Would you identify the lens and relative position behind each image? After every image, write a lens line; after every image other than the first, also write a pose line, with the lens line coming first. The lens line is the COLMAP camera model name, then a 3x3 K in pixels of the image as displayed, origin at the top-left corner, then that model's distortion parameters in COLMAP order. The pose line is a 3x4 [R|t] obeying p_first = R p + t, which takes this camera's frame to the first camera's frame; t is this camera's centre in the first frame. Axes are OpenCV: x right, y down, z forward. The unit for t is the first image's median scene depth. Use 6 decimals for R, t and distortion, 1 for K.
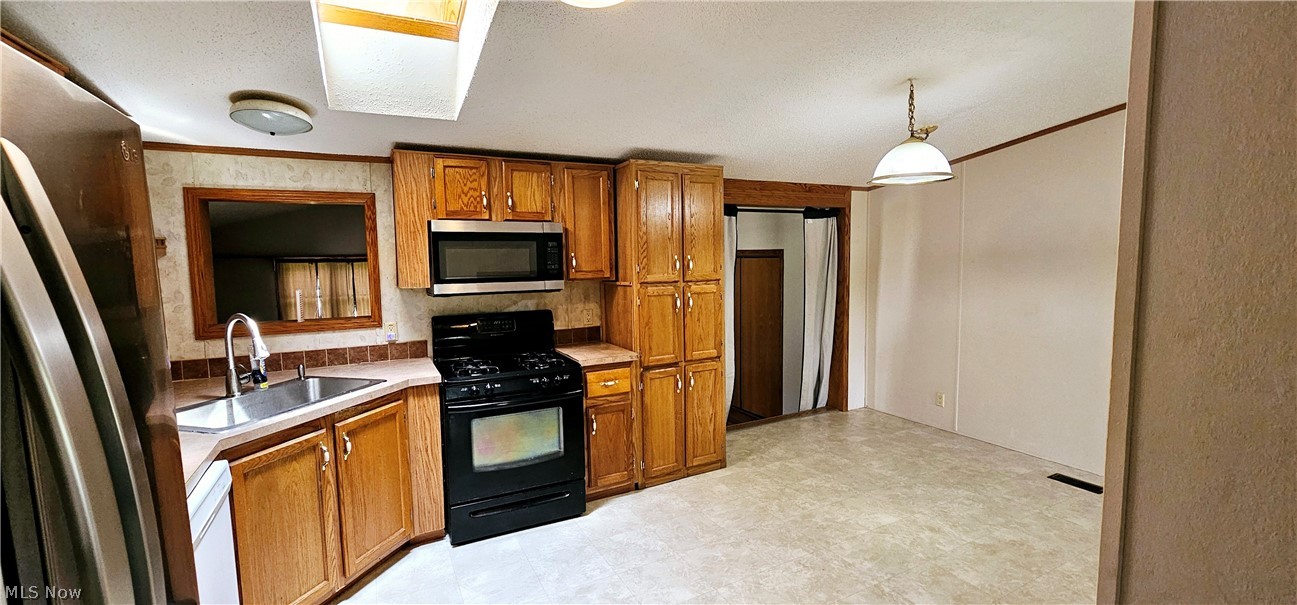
lens RADIAL K [[528.7, 0, 641.1], [0, 528.7, 306.1], [0, 0, 1]] dist [0.000729, 0.000147]
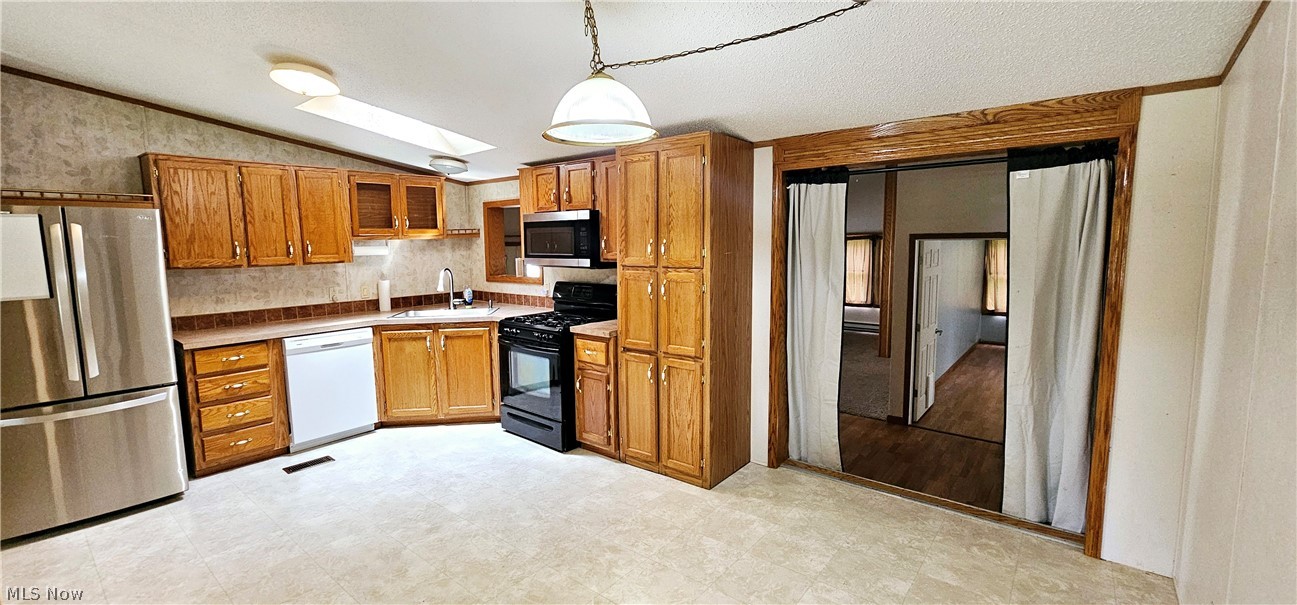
lens RADIAL K [[528.7, 0, 641.6], [0, 528.7, 298.9], [0, 0, 1]] dist [0.000729, 0.000147]
pose [[0.397845, 0.113574, -0.910396, 0.924450], [-0.079749, 0.992833, 0.089008, -0.071119], [0.913980, 0.037192, 0.404051, 0.593316]]
